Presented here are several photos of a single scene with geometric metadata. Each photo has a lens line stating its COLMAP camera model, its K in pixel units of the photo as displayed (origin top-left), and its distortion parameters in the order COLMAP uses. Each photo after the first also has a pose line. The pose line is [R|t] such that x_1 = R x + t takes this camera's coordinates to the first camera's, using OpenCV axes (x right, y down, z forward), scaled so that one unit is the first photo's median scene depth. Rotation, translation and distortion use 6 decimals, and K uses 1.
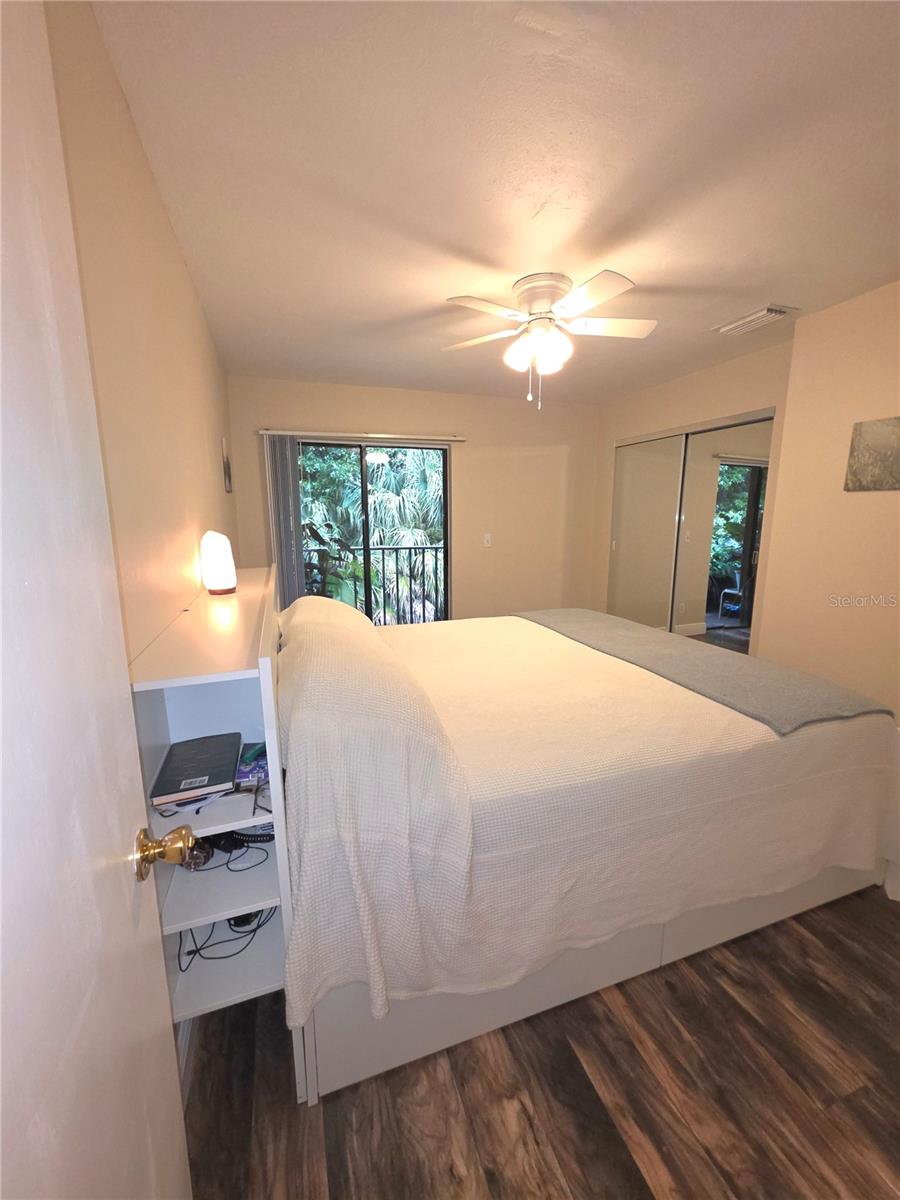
lens RADIAL K [[482.2, 0, 450.0], [0, 482.2, 600.0], [0, 0, 1]] dist [-0.000923, 0.000329]
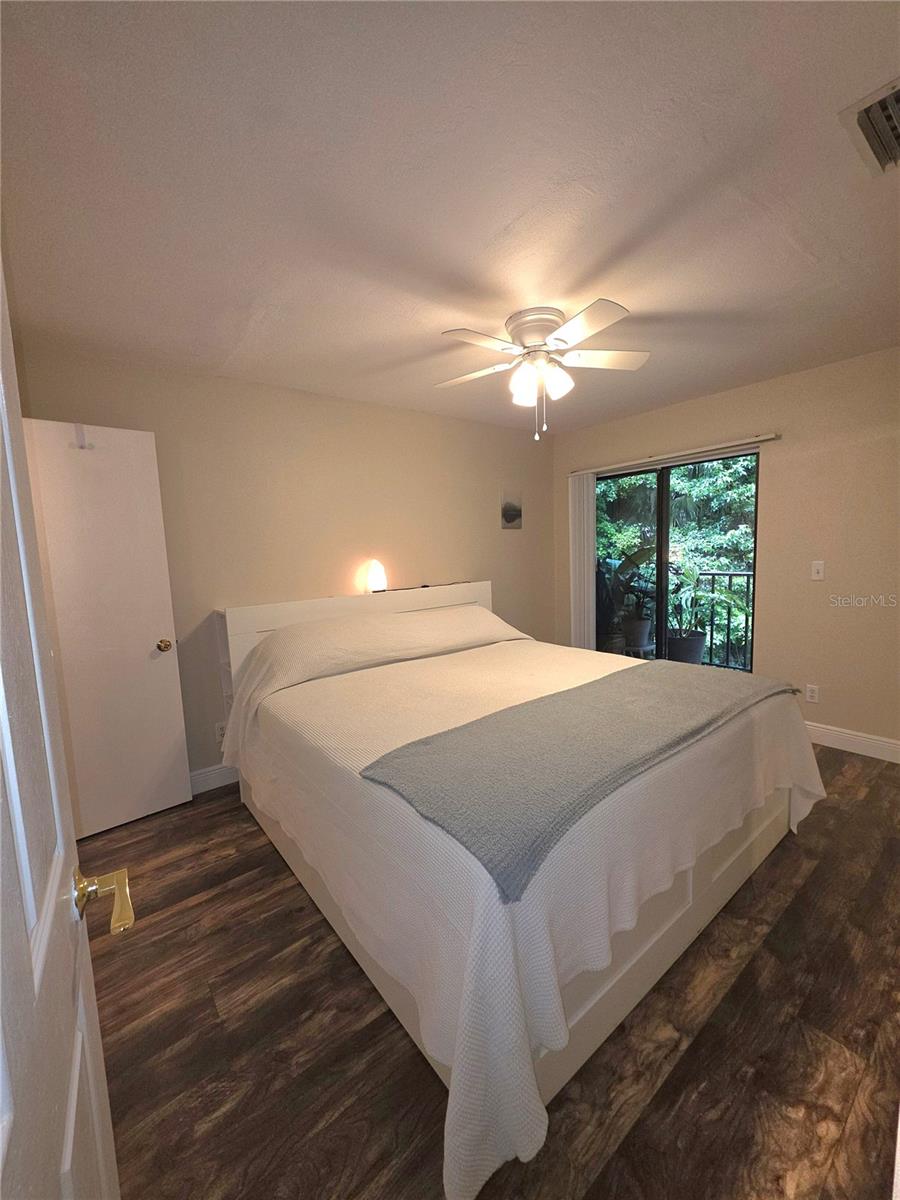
lens RADIAL K [[475.7, 0, 447.8], [0, 475.7, 600.2], [0, 0, 1]] dist [-0.001733, 0.000407]
pose [[0.321292, 0.089698, -0.942723, 1.701400], [-0.121704, 0.991160, 0.052828, -0.159876], [0.939127, 0.097760, 0.329368, 0.841446]]
